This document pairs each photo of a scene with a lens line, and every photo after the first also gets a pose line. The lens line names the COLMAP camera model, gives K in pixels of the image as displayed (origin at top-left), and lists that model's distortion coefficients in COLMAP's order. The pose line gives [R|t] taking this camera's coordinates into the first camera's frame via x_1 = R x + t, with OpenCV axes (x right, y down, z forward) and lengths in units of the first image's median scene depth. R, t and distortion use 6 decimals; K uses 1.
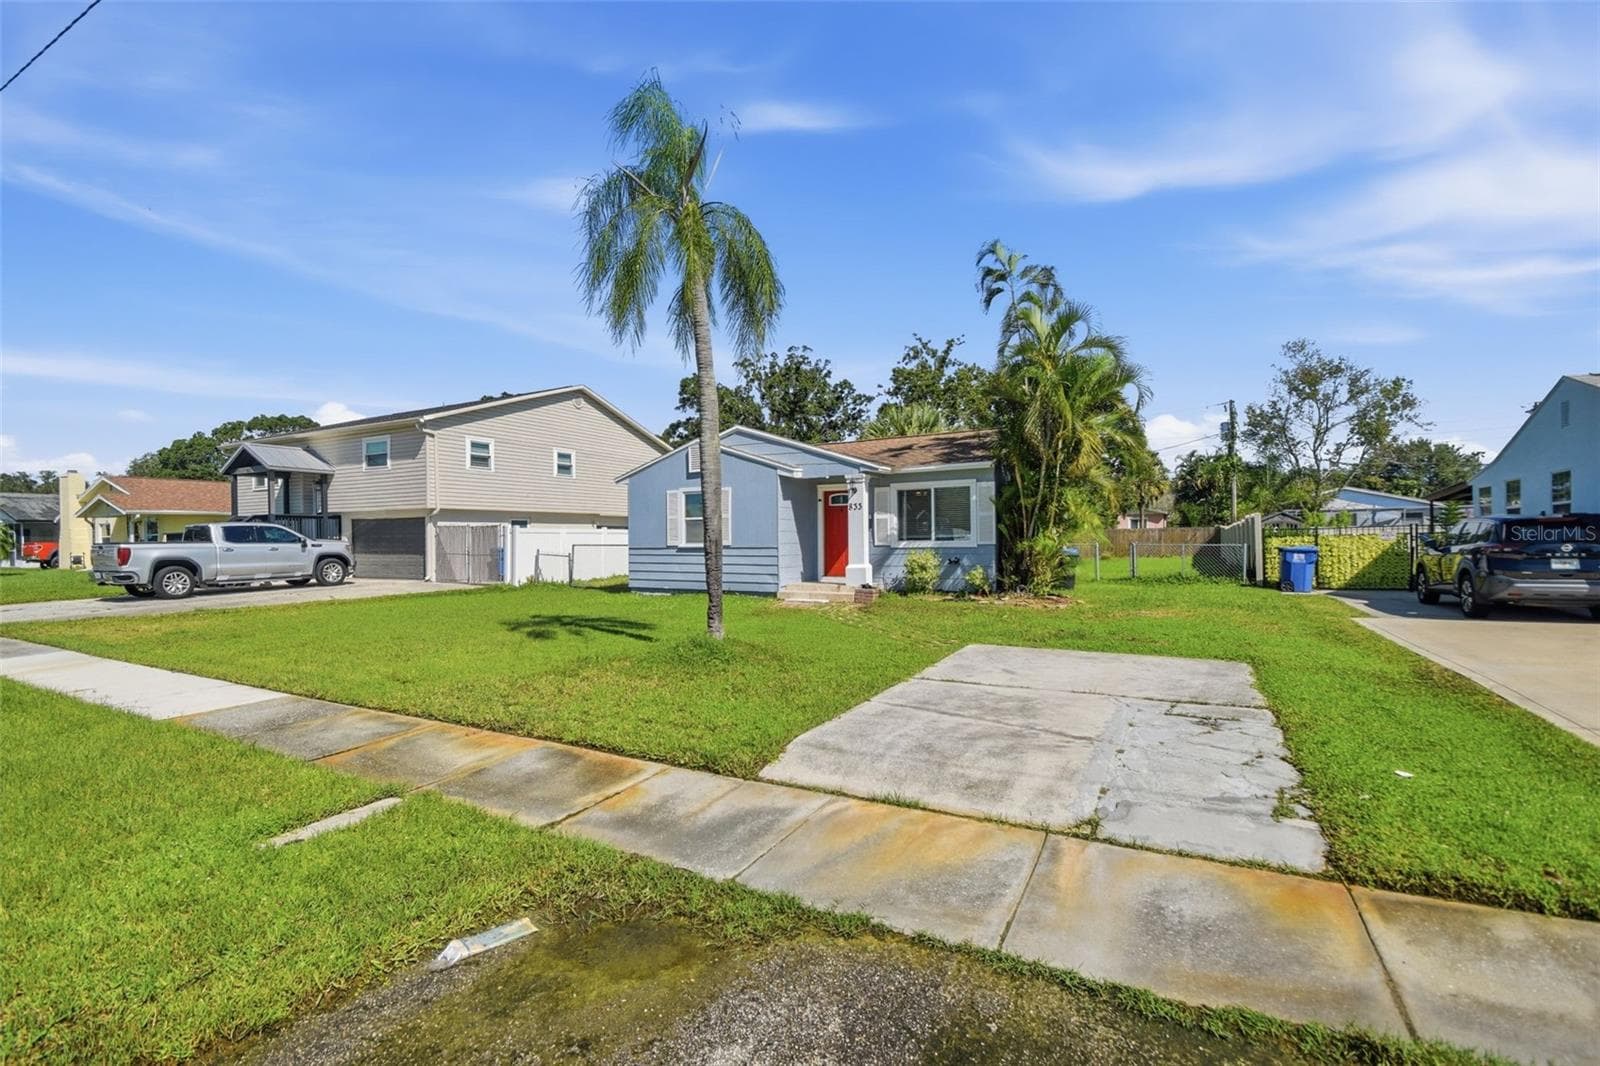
lens RADIAL K [[711.8, 0, 782.2], [0, 711.8, 536.8], [0, 0, 1]] dist [0.013575, -0.016296]
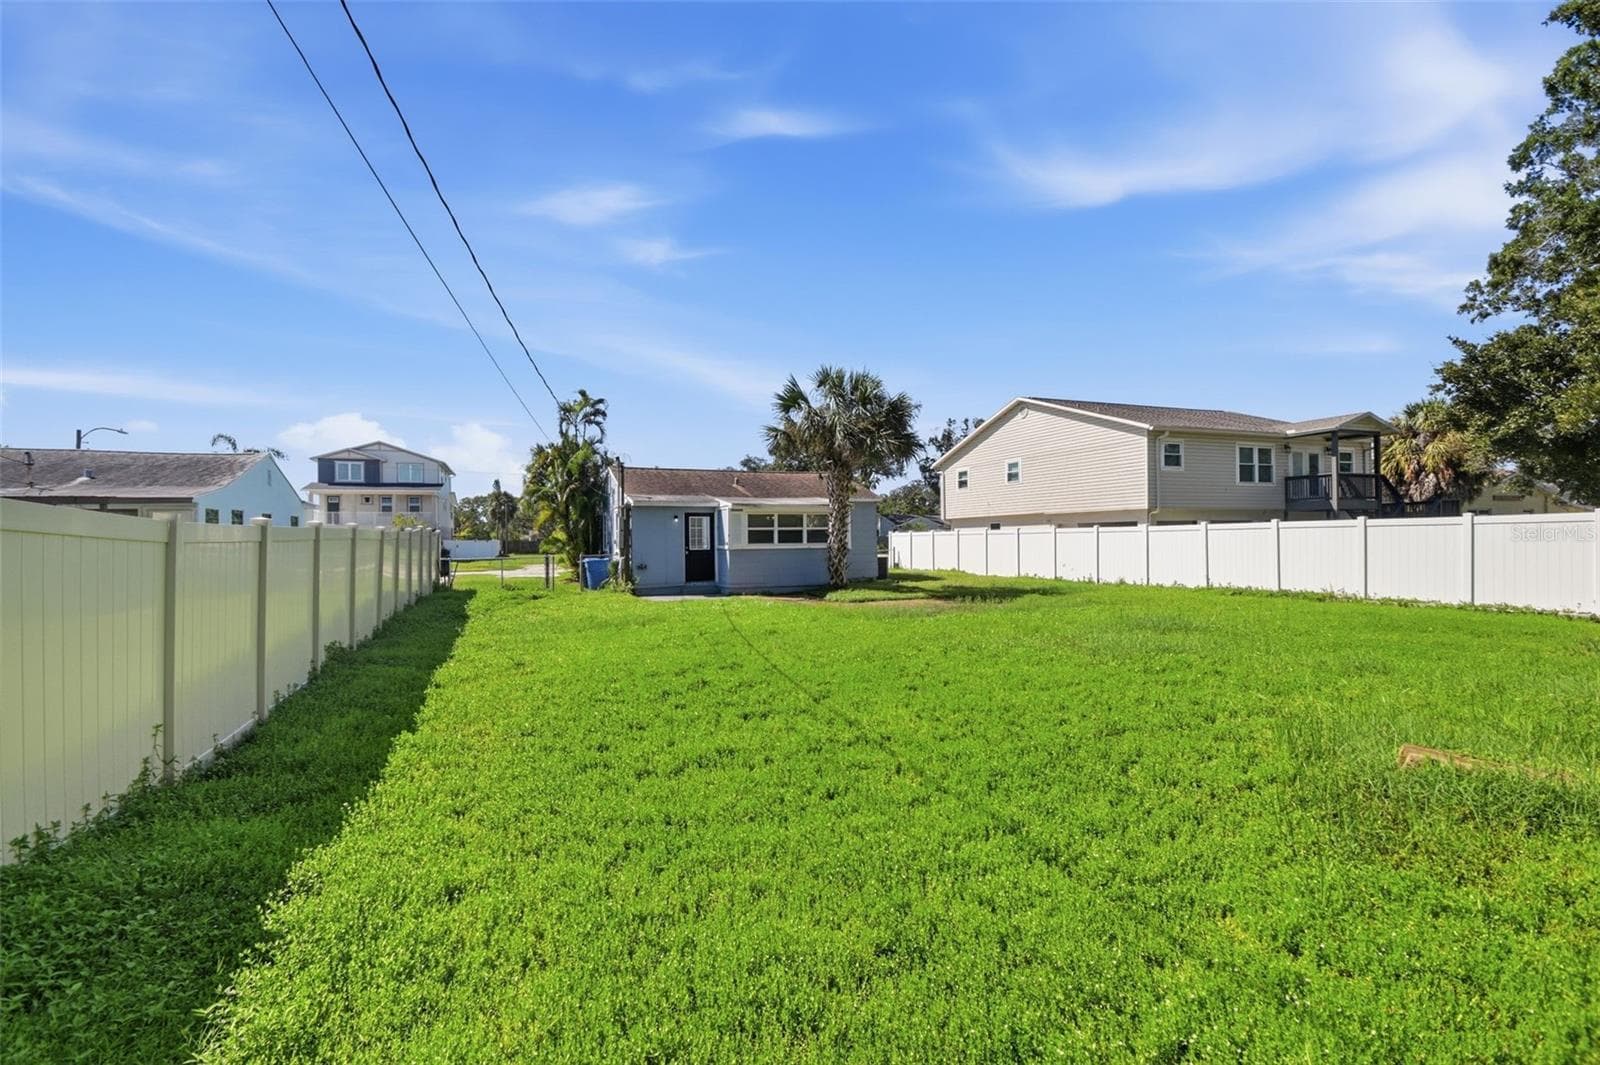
lens RADIAL K [[719.6, 0, 785.3], [0, 719.6, 535.1], [0, 0, 1]] dist [0.011165, -0.000427]
pose [[-0.637962, 0.011816, -0.769978, 1.263075], [0.023576, 0.999713, -0.004192, -0.010086], [0.769707, -0.020828, -0.638057, 2.268238]]
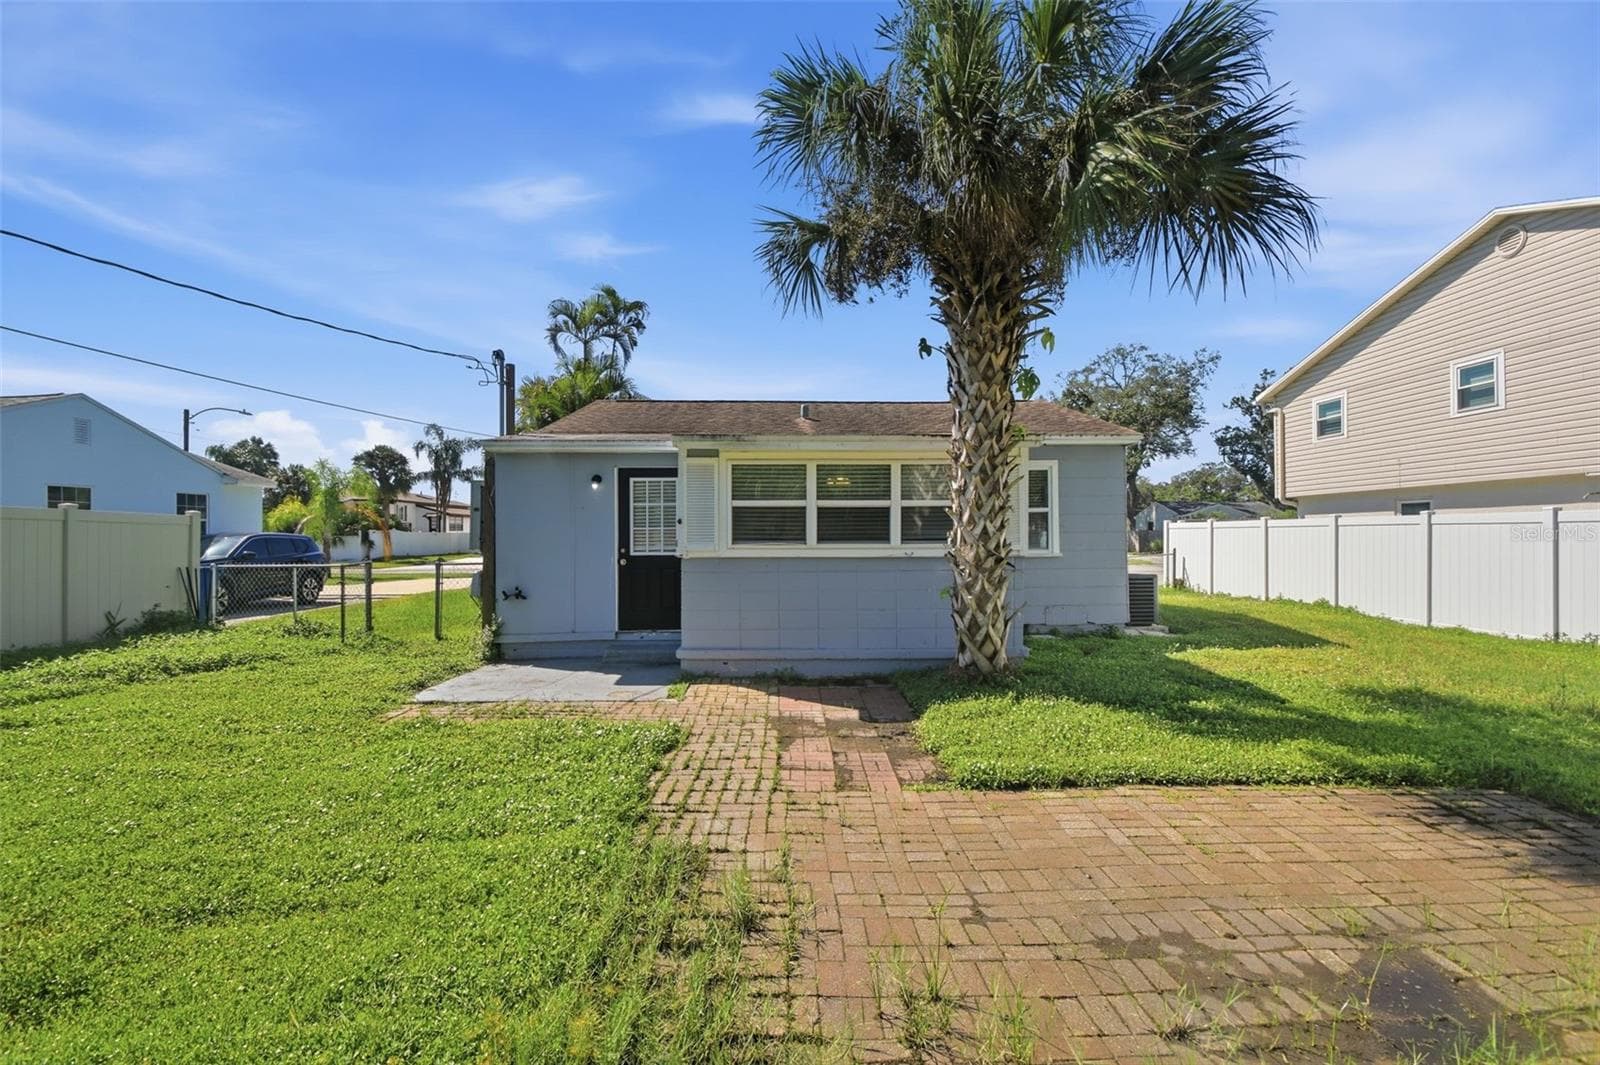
lens RADIAL K [[705.7, 0, 784.1], [0, 705.7, 533.3], [0, 0, 1]] dist [0.013226, -0.015474]
pose [[-0.867011, 0.011135, -0.498165, 0.574874], [0.015263, 0.999875, -0.004215, -0.006078], [0.498056, -0.011259, -0.867072, 1.856963]]
